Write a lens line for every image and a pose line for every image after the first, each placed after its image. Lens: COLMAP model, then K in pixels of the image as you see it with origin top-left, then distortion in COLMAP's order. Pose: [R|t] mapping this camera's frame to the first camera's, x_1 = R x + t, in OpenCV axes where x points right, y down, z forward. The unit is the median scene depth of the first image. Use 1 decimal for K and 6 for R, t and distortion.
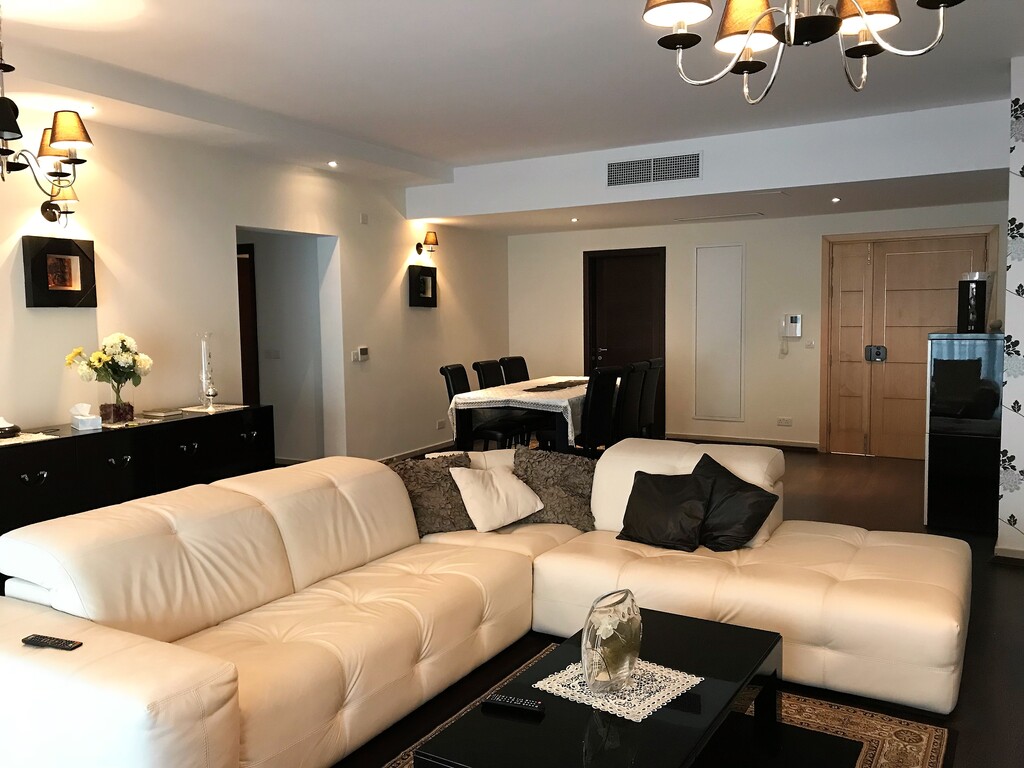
lens RADIAL K [[845.6, 0, 507.7], [0, 845.6, 382.6], [0, 0, 1]] dist [0.026442, -0.007522]
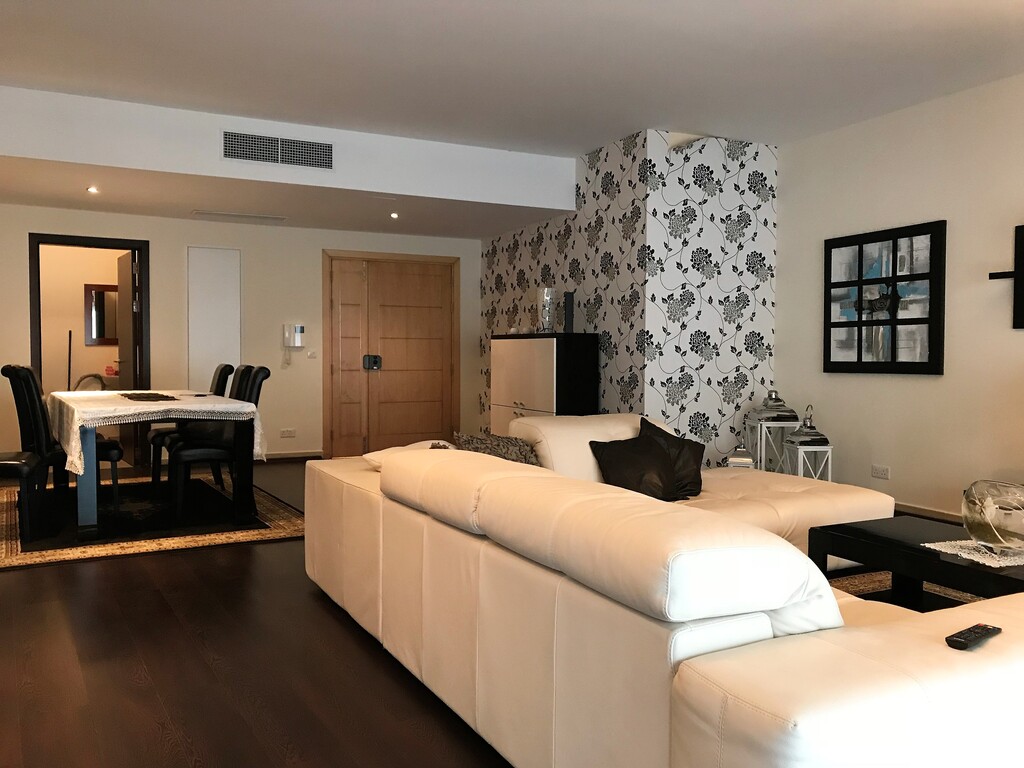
lens RADIAL K [[845.6, 0, 507.7], [0, 845.6, 382.6], [0, 0, 1]] dist [0.026442, -0.007522]
pose [[0.519418, -0.011766, 0.854439, -0.409456], [0.058936, 0.998017, -0.022085, 0.026182], [-0.852485, 0.061829, 0.519082, 0.288427]]
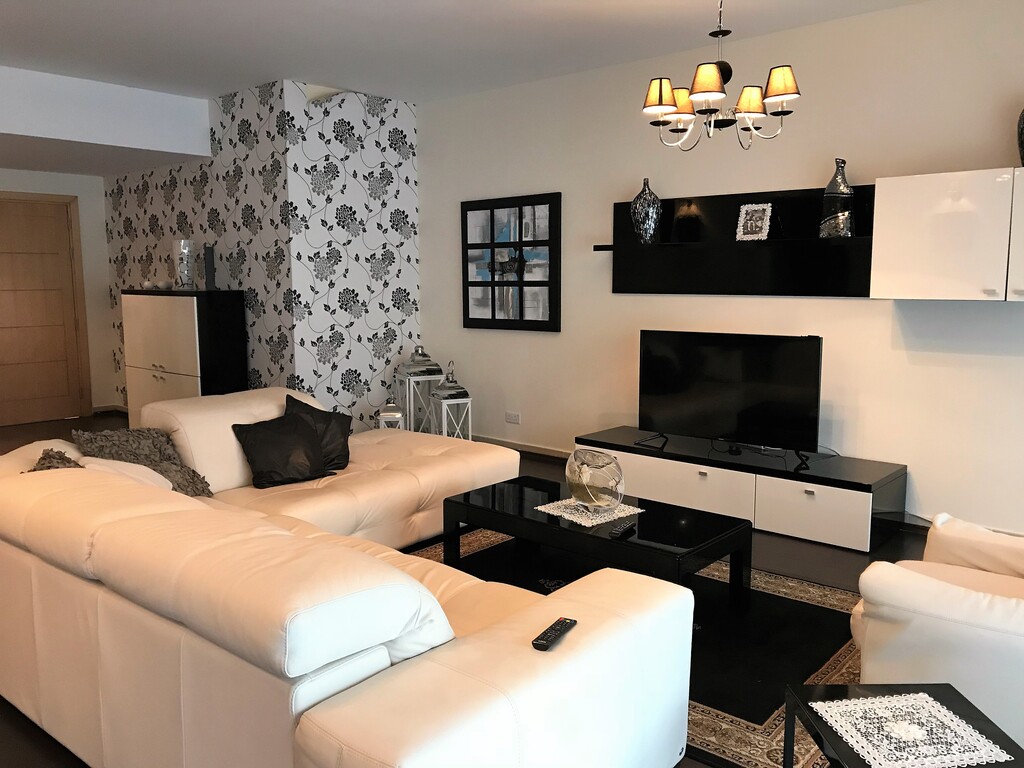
lens RADIAL K [[845.6, 0, 507.7], [0, 845.6, 382.6], [0, 0, 1]] dist [0.026442, -0.007522]
pose [[0.154553, -0.112211, 0.981592, -0.407758], [0.085153, 0.991345, 0.099918, -0.009008], [-0.984308, 0.068143, 0.162771, 0.271170]]
